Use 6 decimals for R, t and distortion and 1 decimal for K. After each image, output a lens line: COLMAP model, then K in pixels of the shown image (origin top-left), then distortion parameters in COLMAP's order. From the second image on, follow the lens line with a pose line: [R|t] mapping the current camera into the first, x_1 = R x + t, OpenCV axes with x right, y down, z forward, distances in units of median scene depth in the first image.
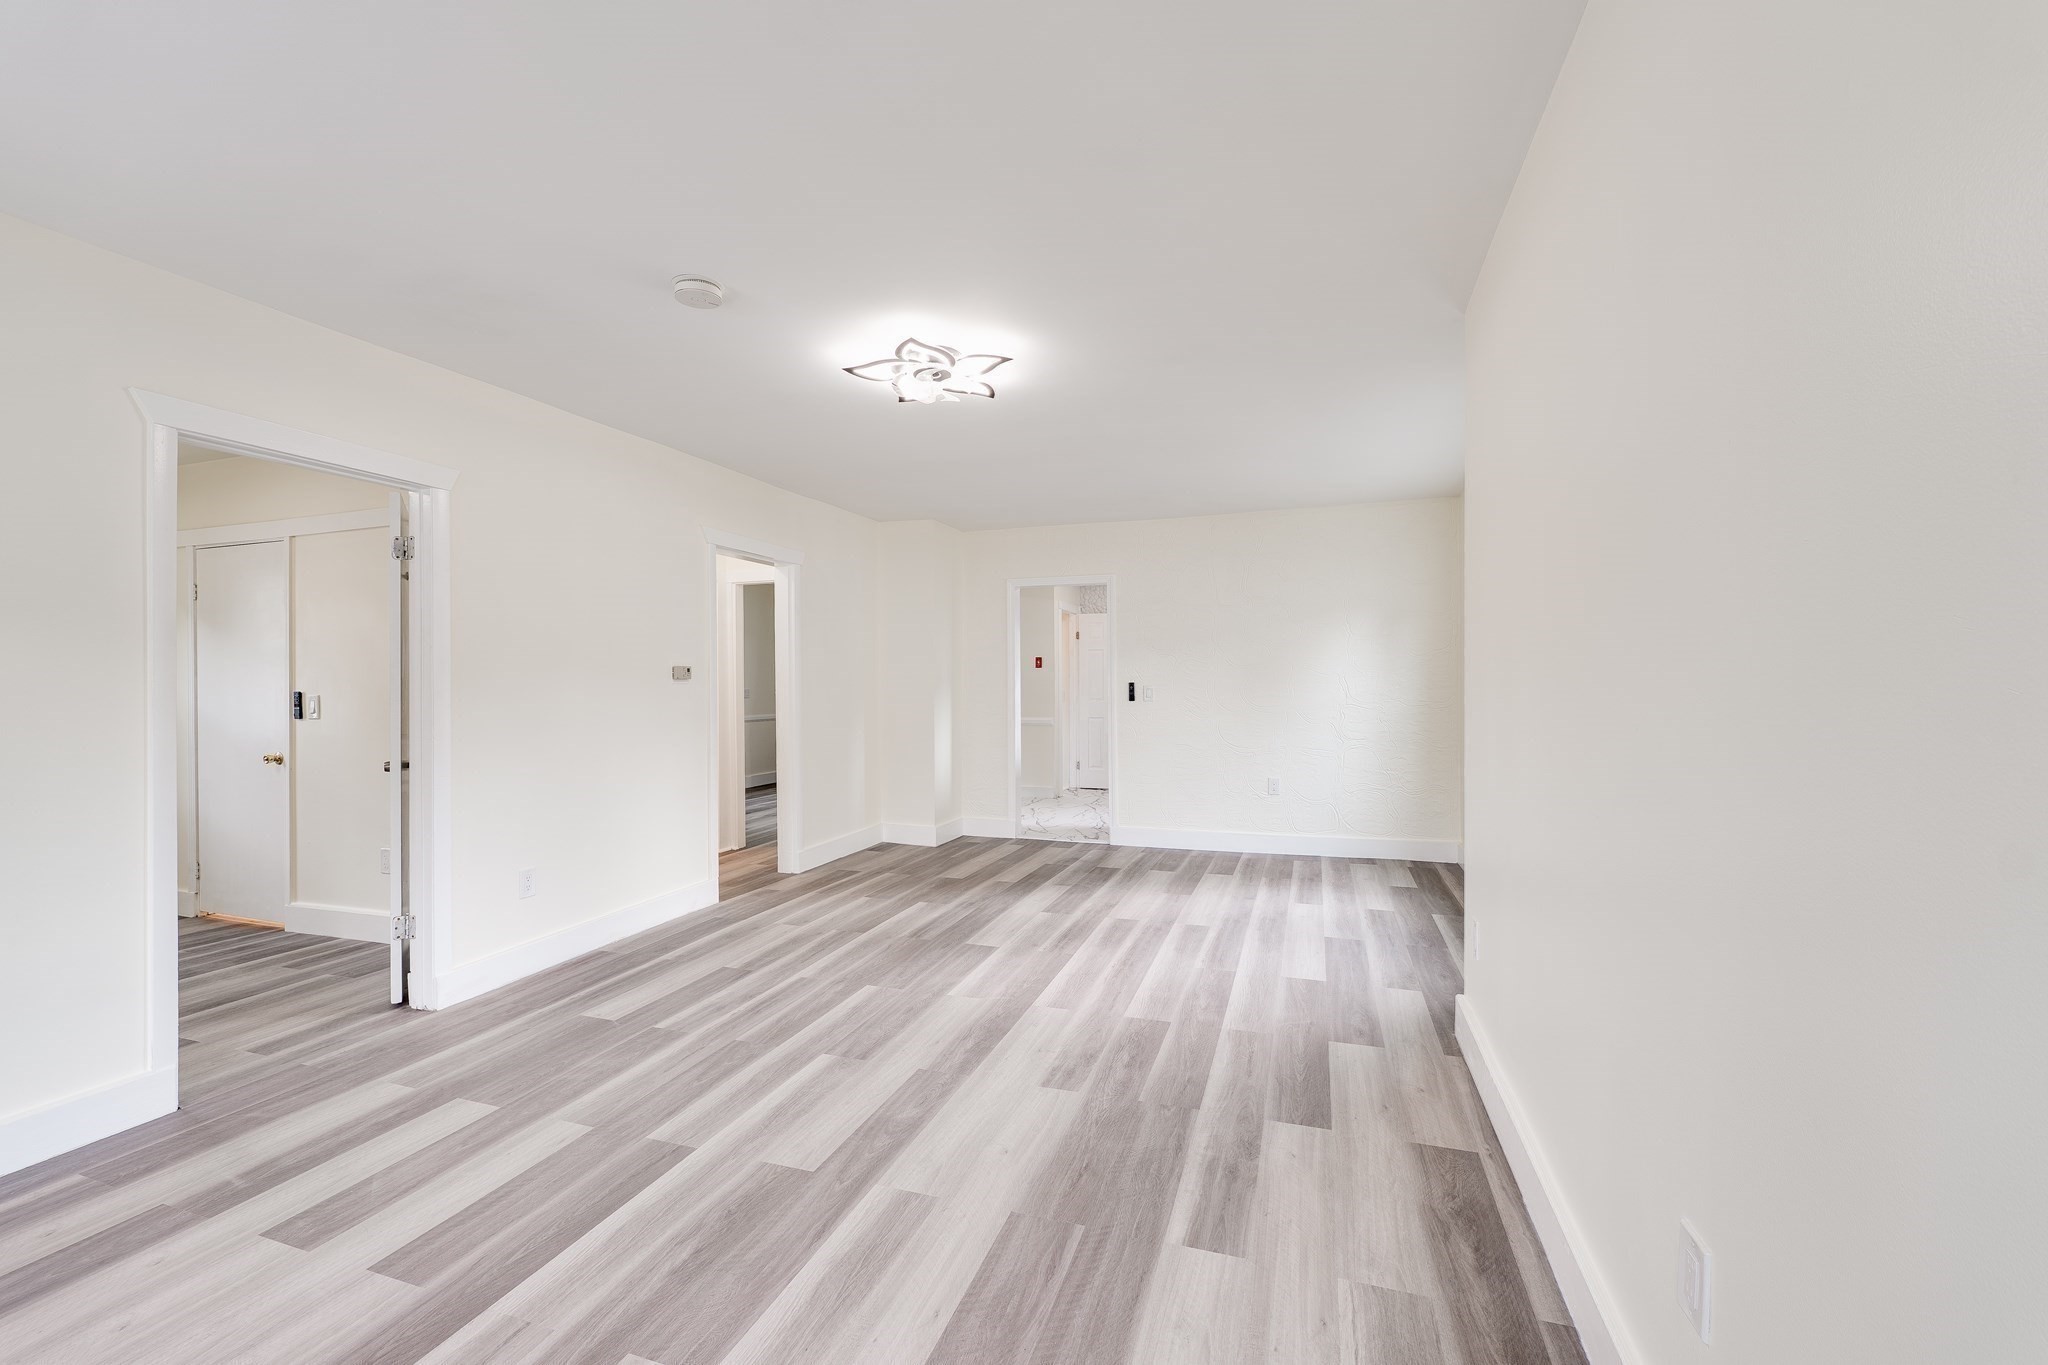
lens RADIAL K [[834.5, 0, 1024.0], [0, 834.5, 682.5], [0, 0, 1]] dist [-0.000980, -0.000096]
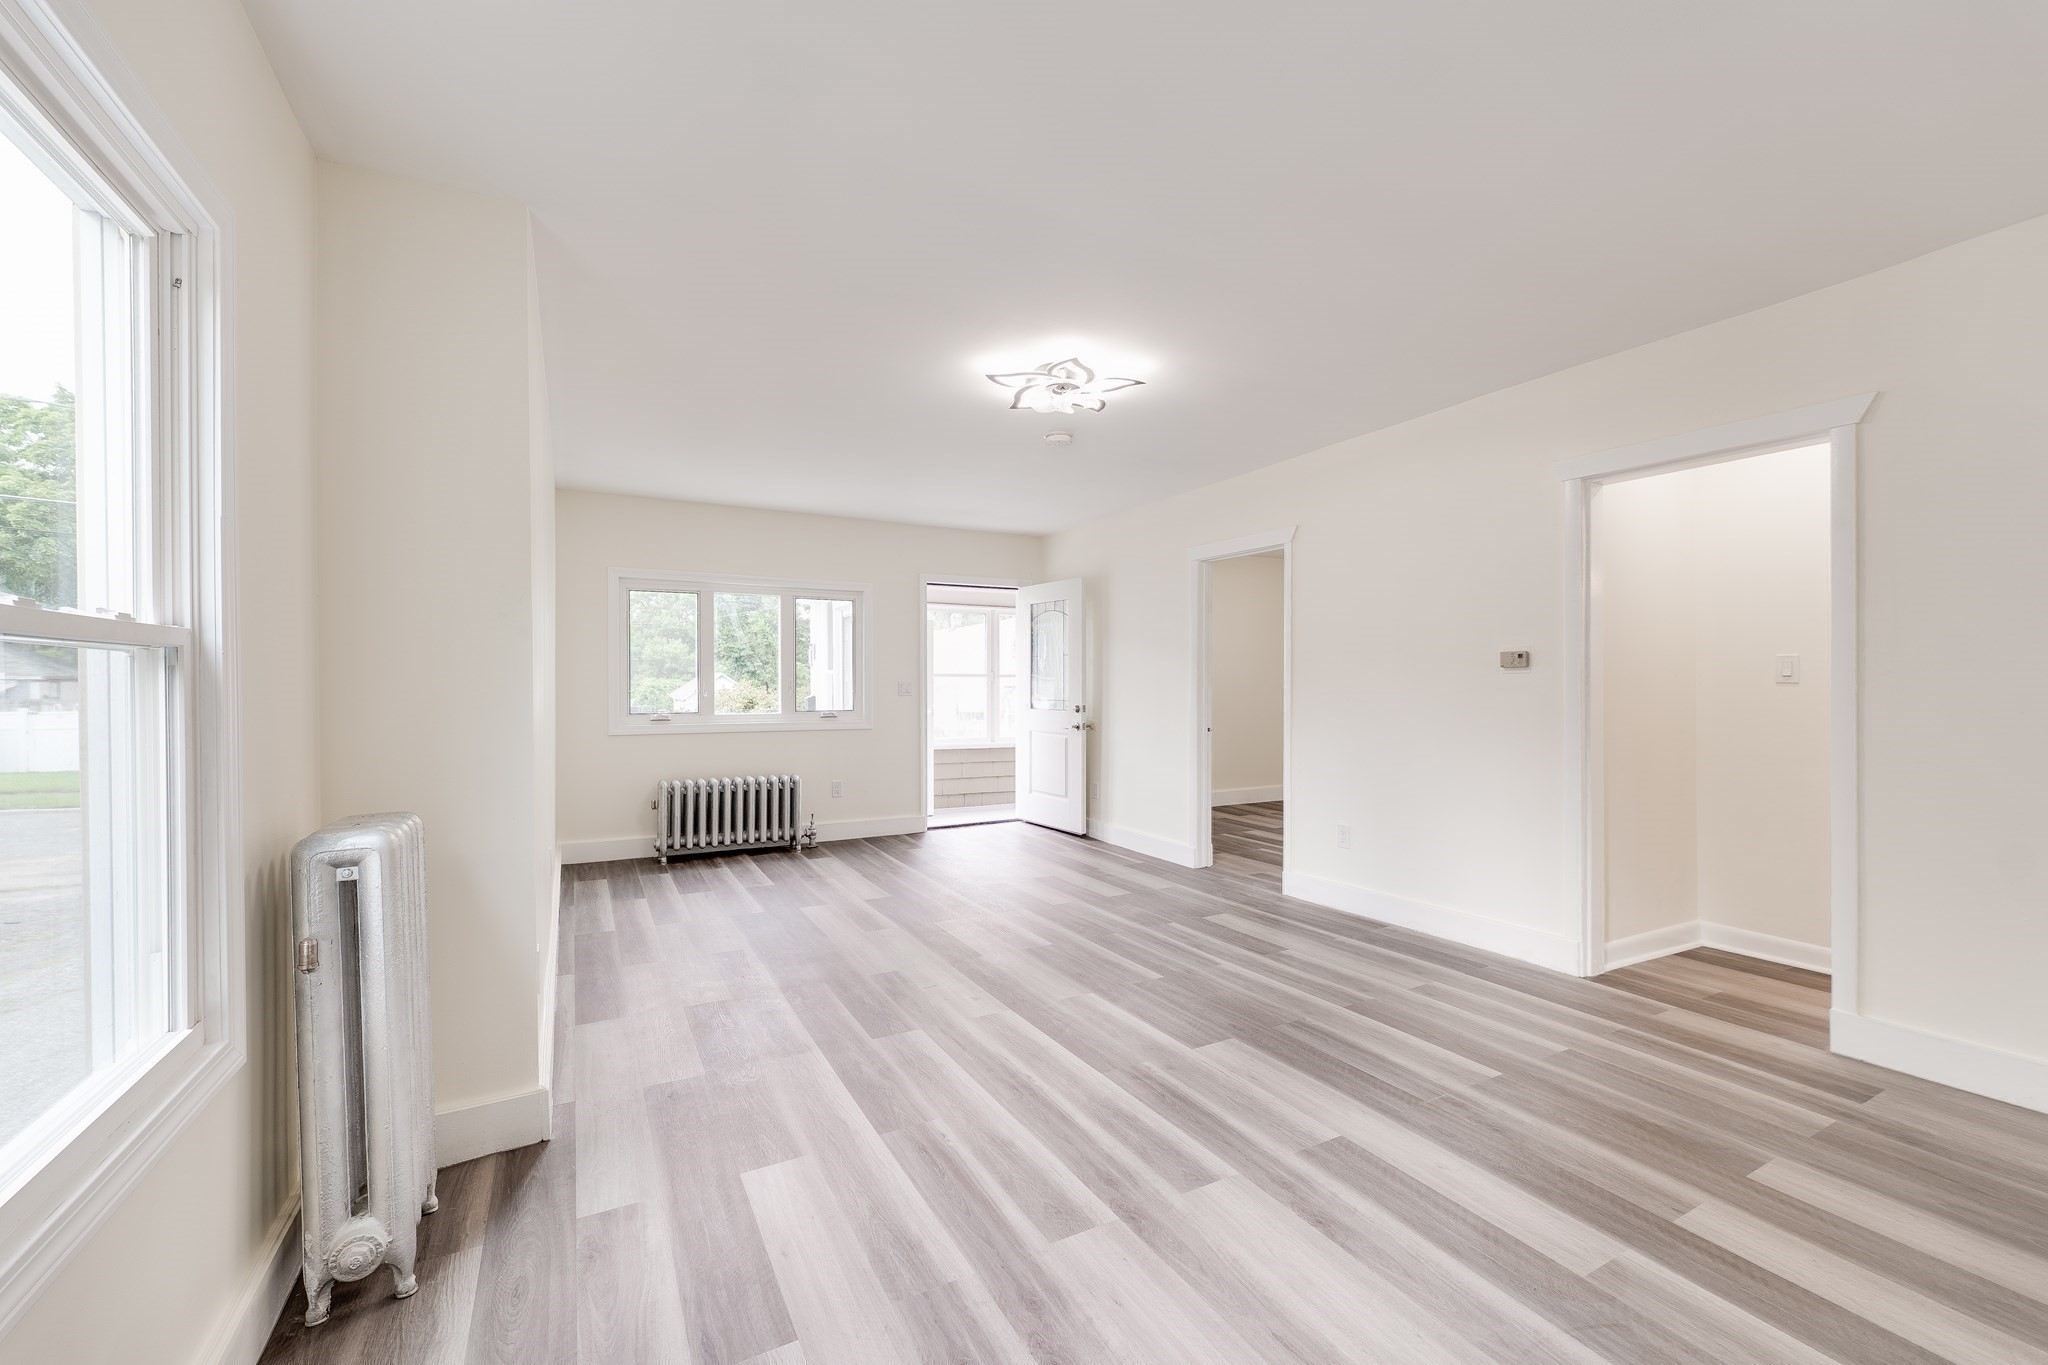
lens RADIAL K [[834.5, 0, 1024.0], [0, 834.5, 682.5], [0, 0, 1]] dist [-0.000980, -0.000096]
pose [[-0.673772, 0.011024, -0.738857, 0.627746], [0.011065, 0.999927, 0.004829, 0.002086], [0.738857, -0.004922, -0.673844, 1.471210]]
